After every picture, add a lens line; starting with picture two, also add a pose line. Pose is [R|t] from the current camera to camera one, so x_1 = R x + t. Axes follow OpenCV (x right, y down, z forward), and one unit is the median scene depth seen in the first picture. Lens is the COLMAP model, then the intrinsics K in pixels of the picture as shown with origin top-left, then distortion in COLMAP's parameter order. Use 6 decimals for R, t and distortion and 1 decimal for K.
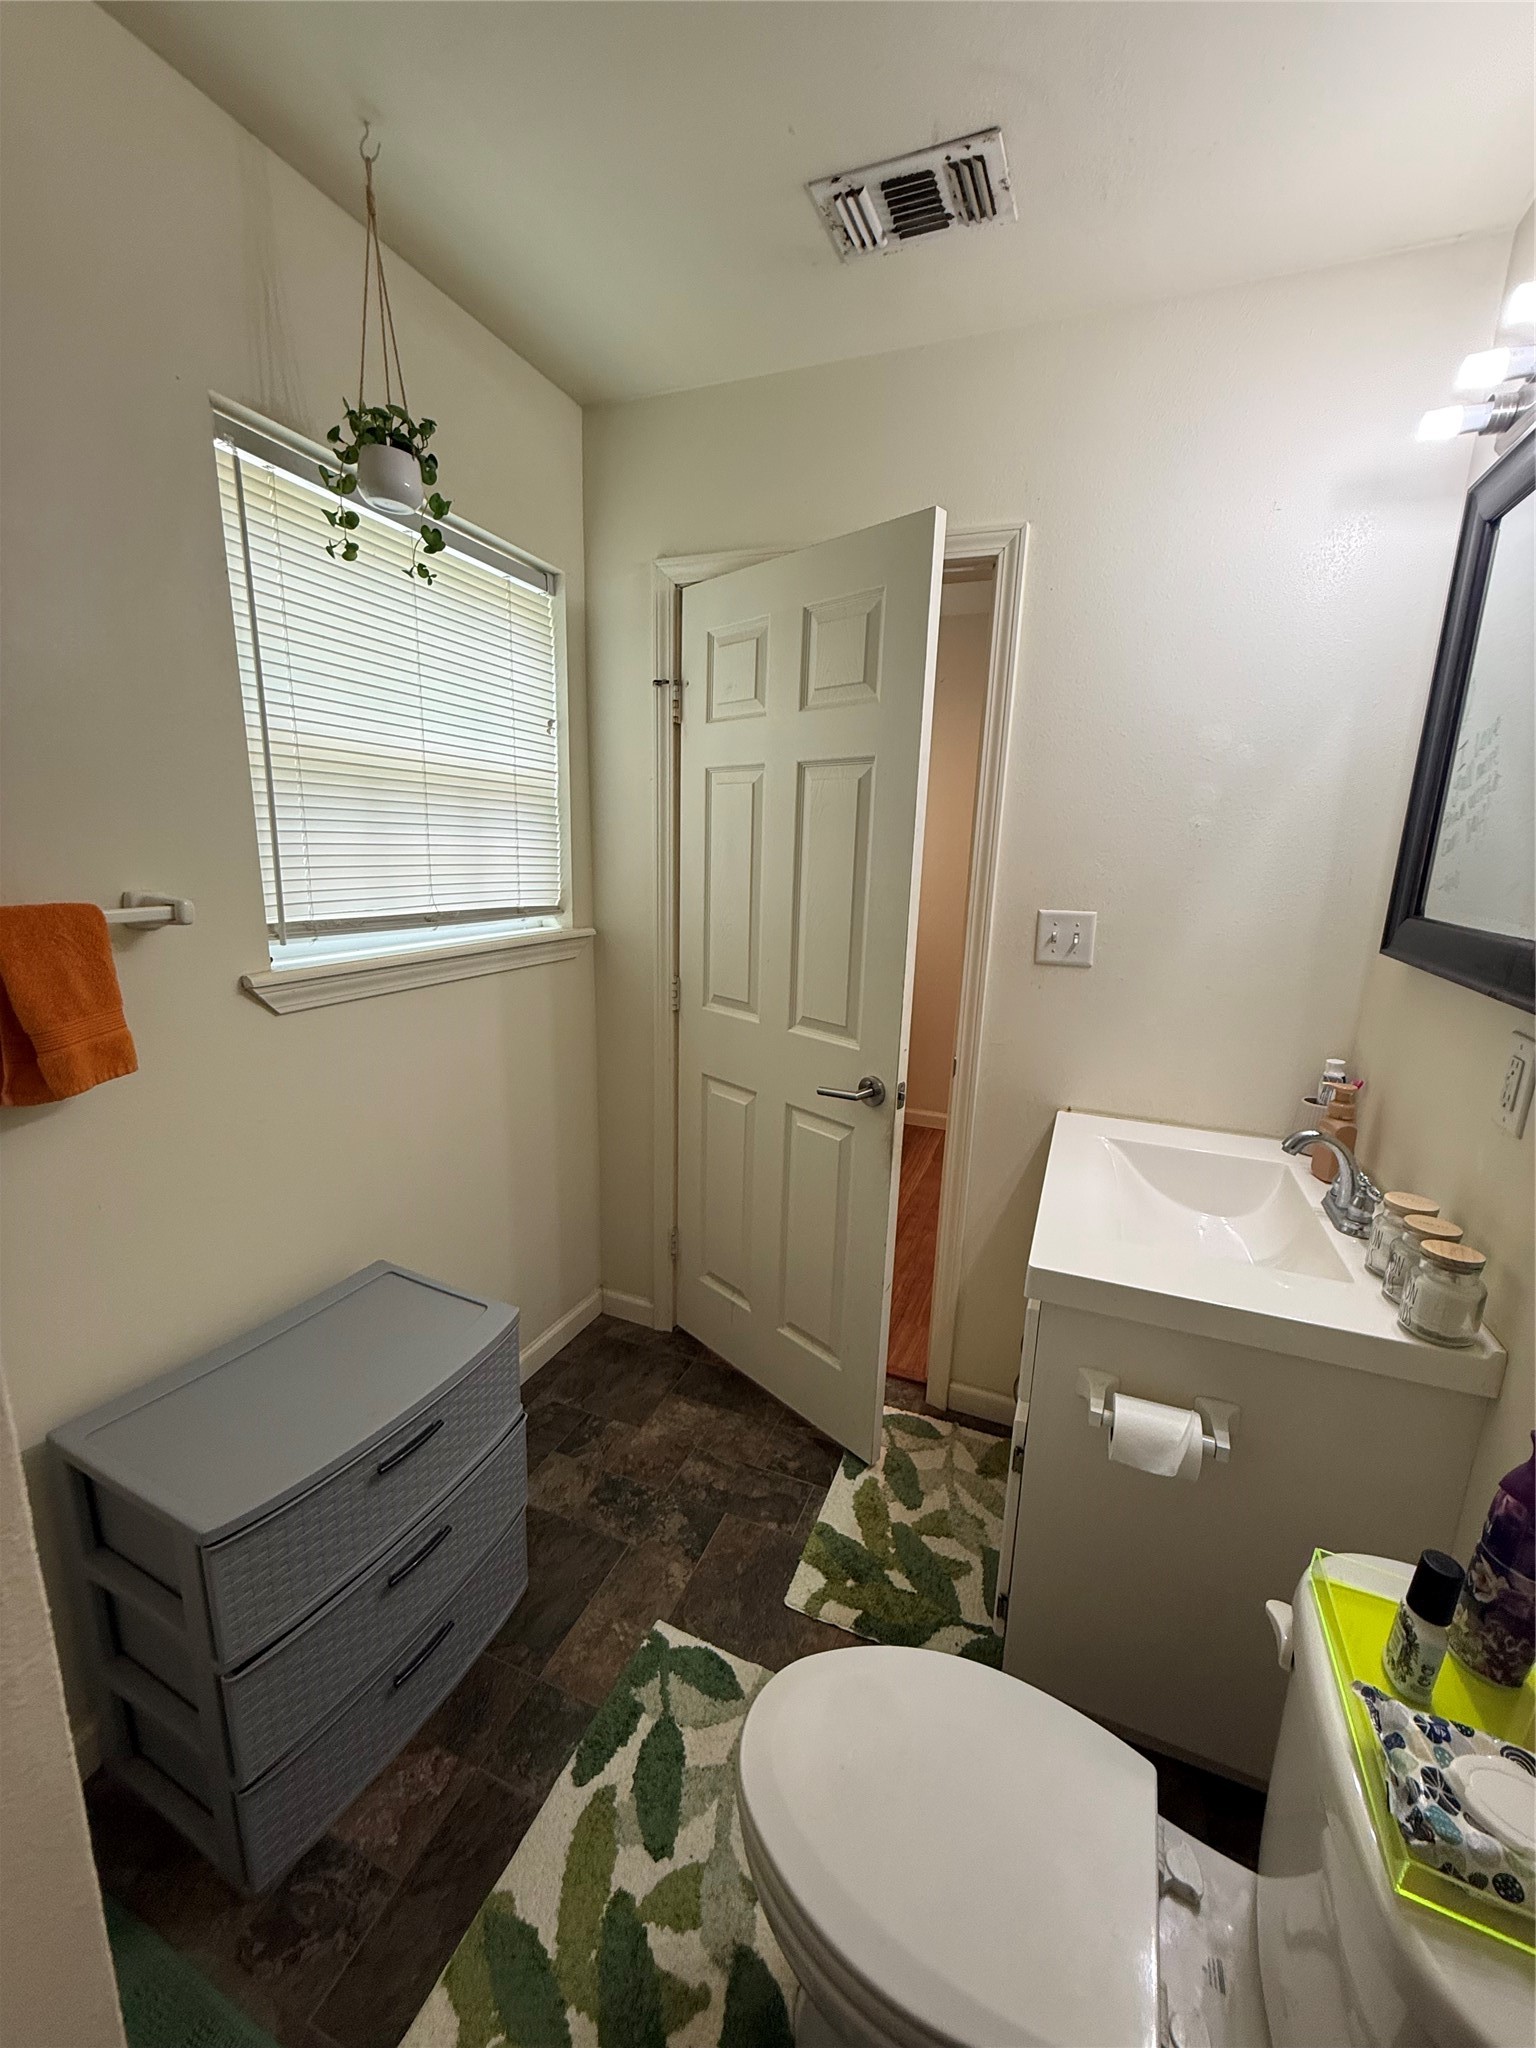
lens RADIAL K [[815.6, 0, 769.1], [0, 815.6, 1021.1], [0, 0, 1]] dist [0.000571, 0.000139]
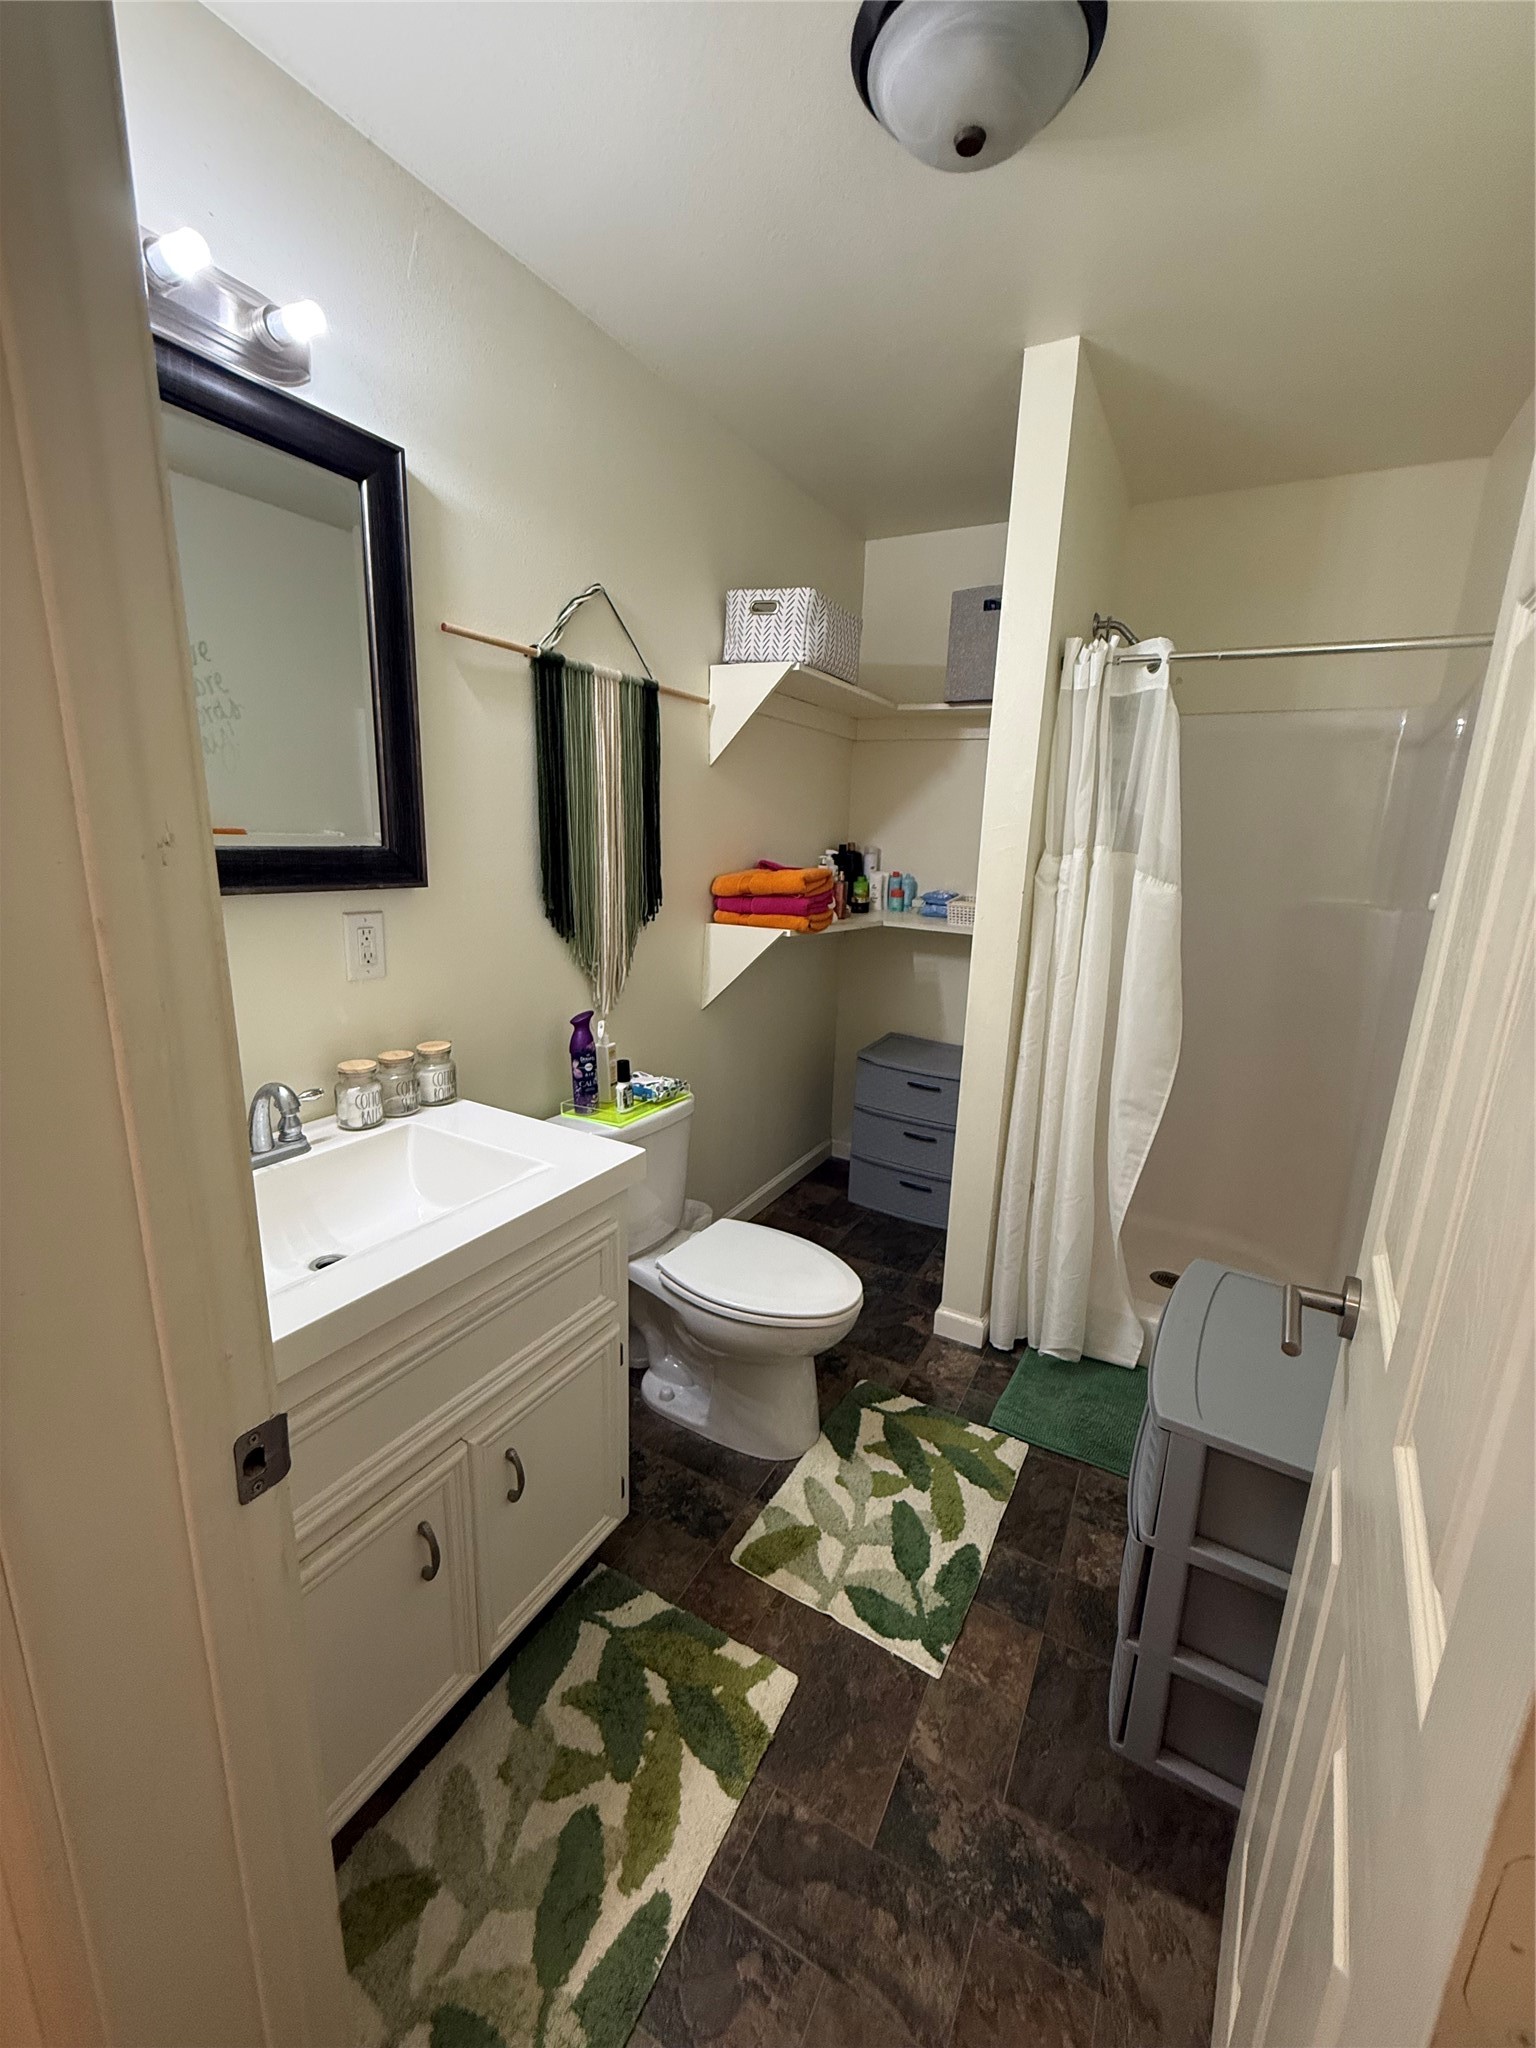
lens RADIAL K [[815.6, 0, 769.1], [0, 815.6, 1021.1], [0, 0, 1]] dist [0.000571, 0.000139]
pose [[-0.990804, -0.084199, 0.105914, 0.016470], [-0.028737, 0.895880, 0.443366, -0.312375], [-0.132217, 0.436245, -0.890061, 1.482204]]
